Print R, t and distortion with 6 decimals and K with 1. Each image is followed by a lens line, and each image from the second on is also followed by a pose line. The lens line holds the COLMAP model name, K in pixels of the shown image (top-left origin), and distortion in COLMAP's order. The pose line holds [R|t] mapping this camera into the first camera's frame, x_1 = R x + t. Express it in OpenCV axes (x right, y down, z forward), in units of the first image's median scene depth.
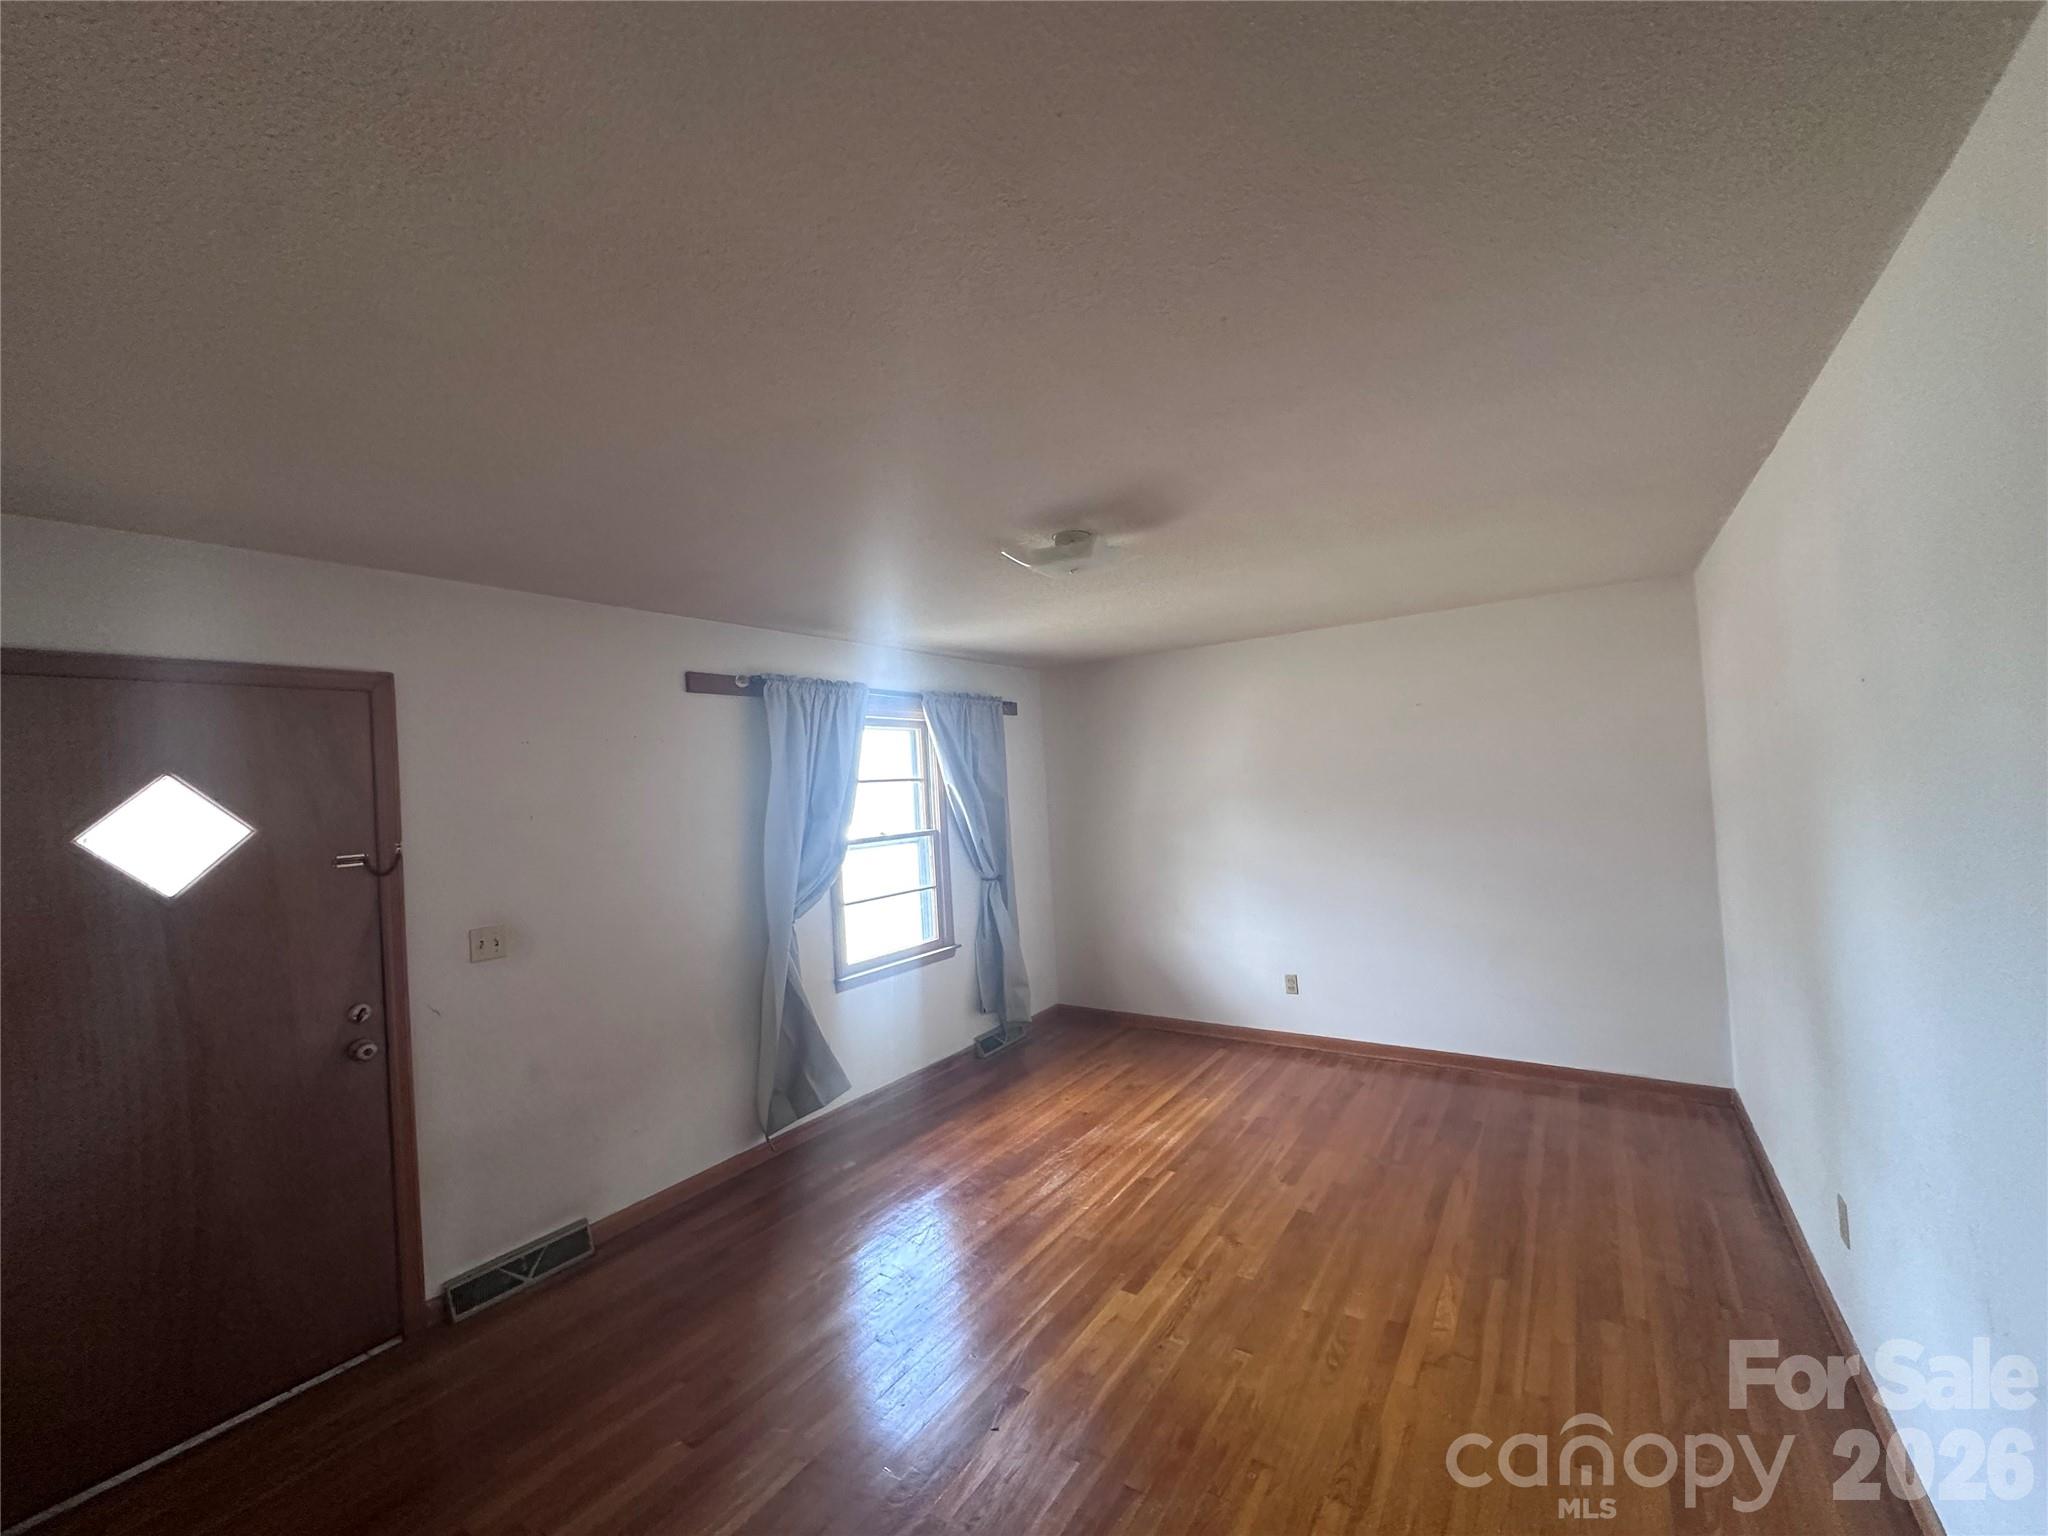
lens RADIAL K [[815.4, 0, 1019.9], [0, 815.4, 767.1], [0, 0, 1]] dist [0.000586, 0.000292]
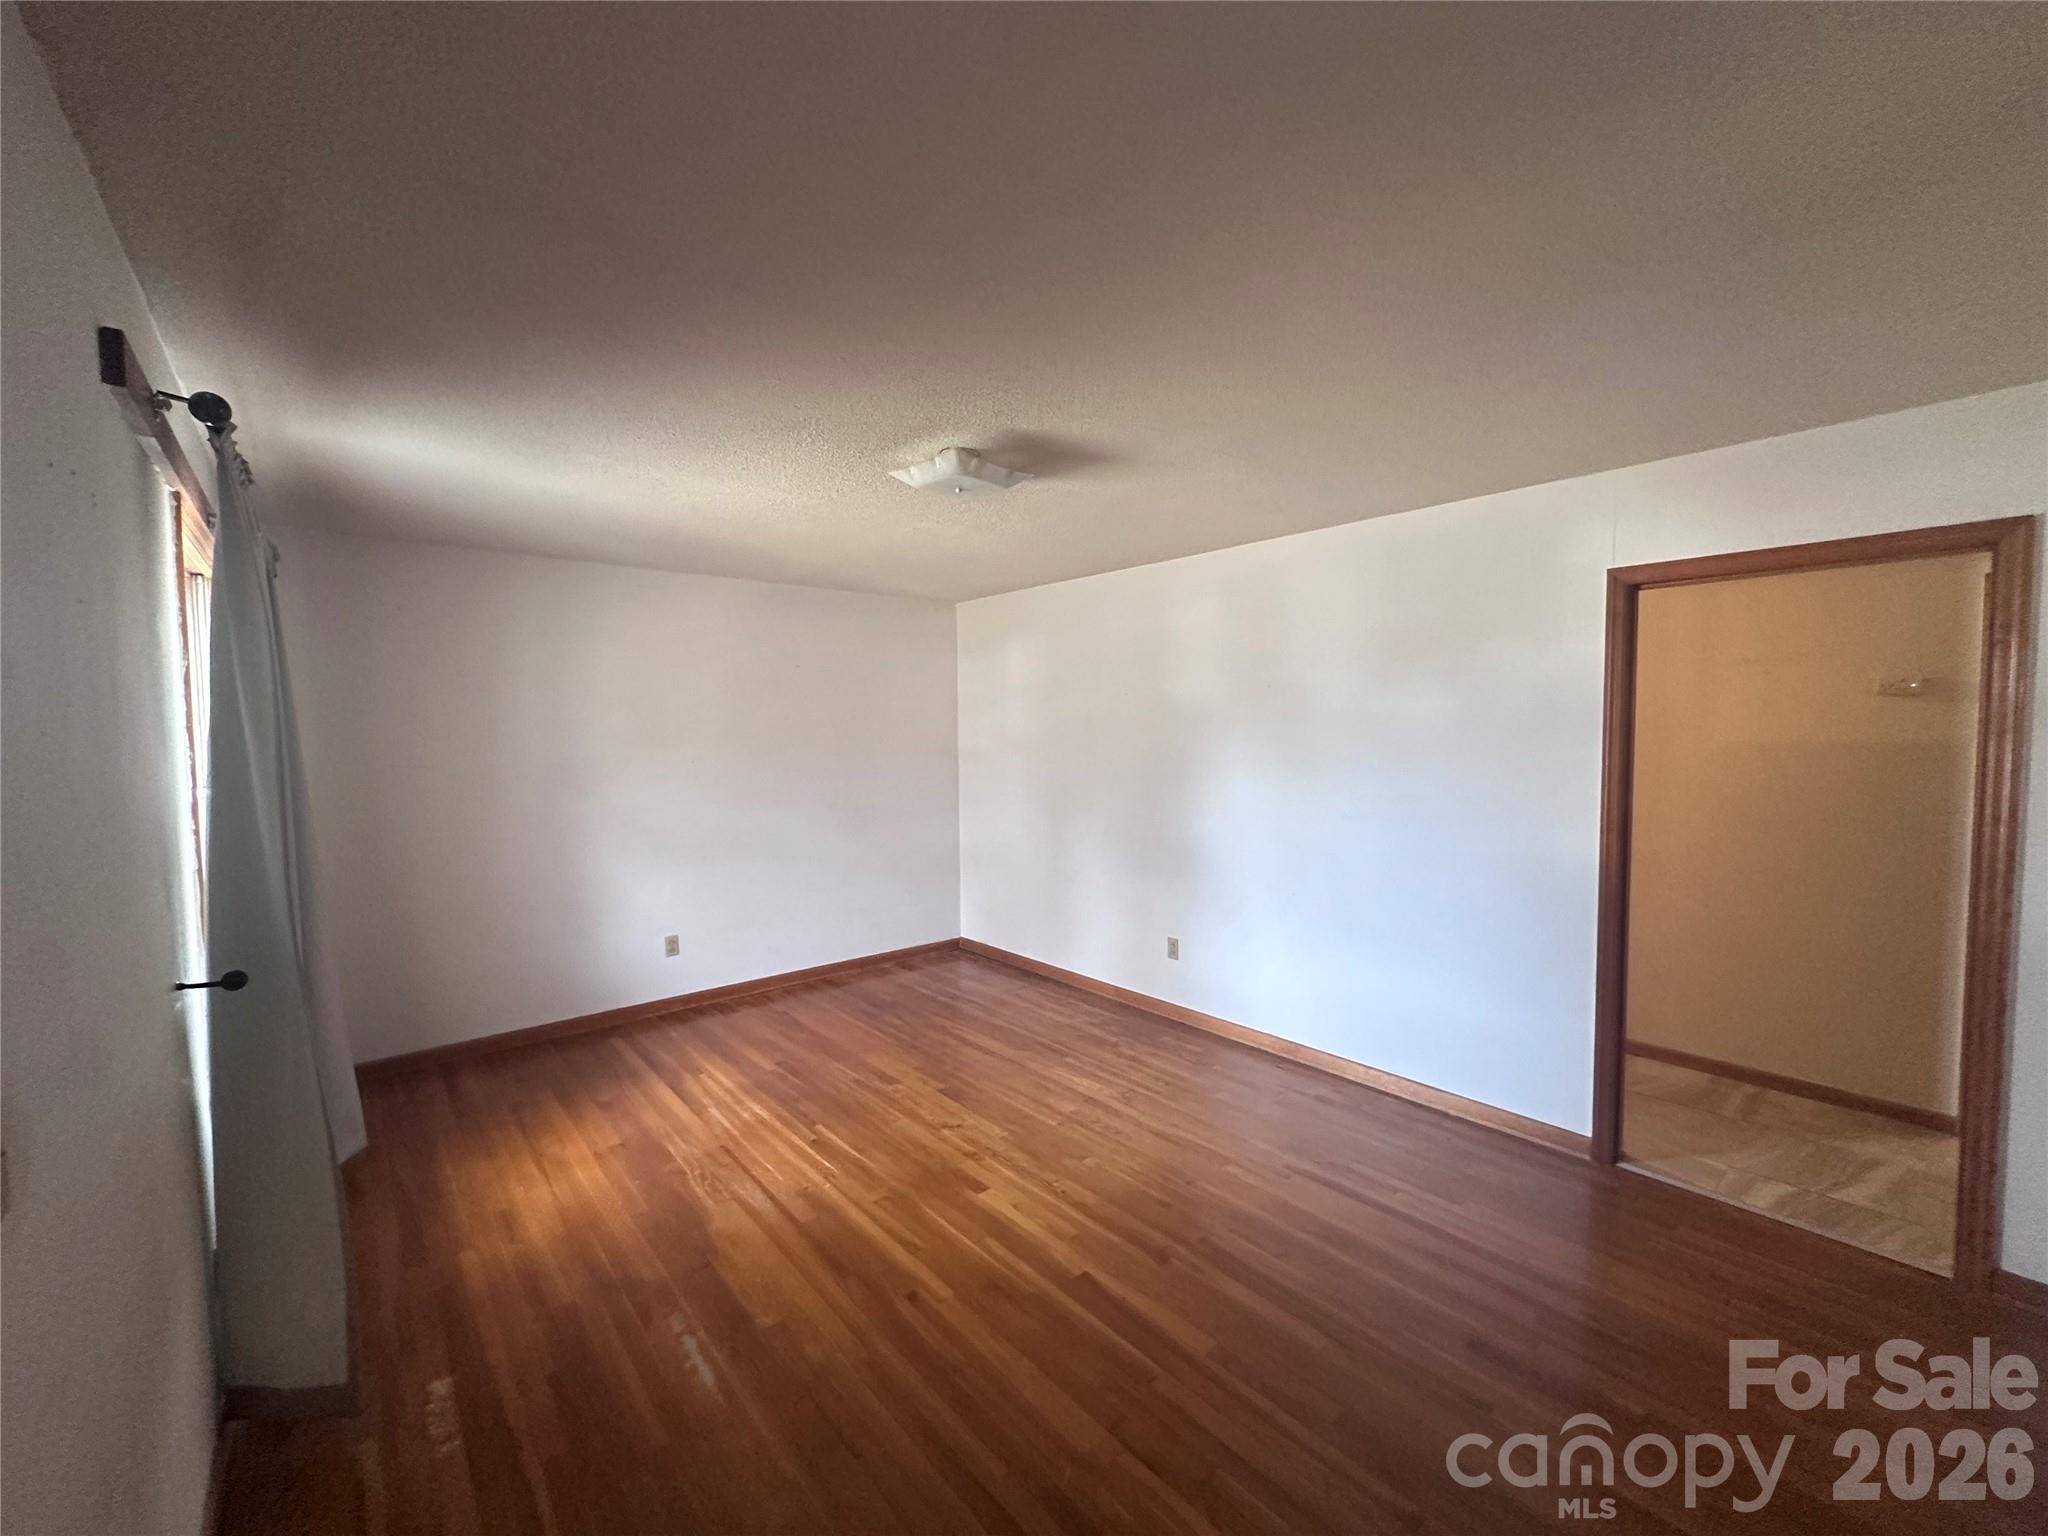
lens RADIAL K [[815.4, 0, 1021.2], [0, 815.4, 774.6], [0, 0, 1]] dist [0.000586, 0.000292]
pose [[0.256565, -0.002216, 0.966524, -0.614681], [-0.028116, 0.999557, 0.009755, 0.061475], [-0.966118, -0.029677, 0.256389, 0.484538]]
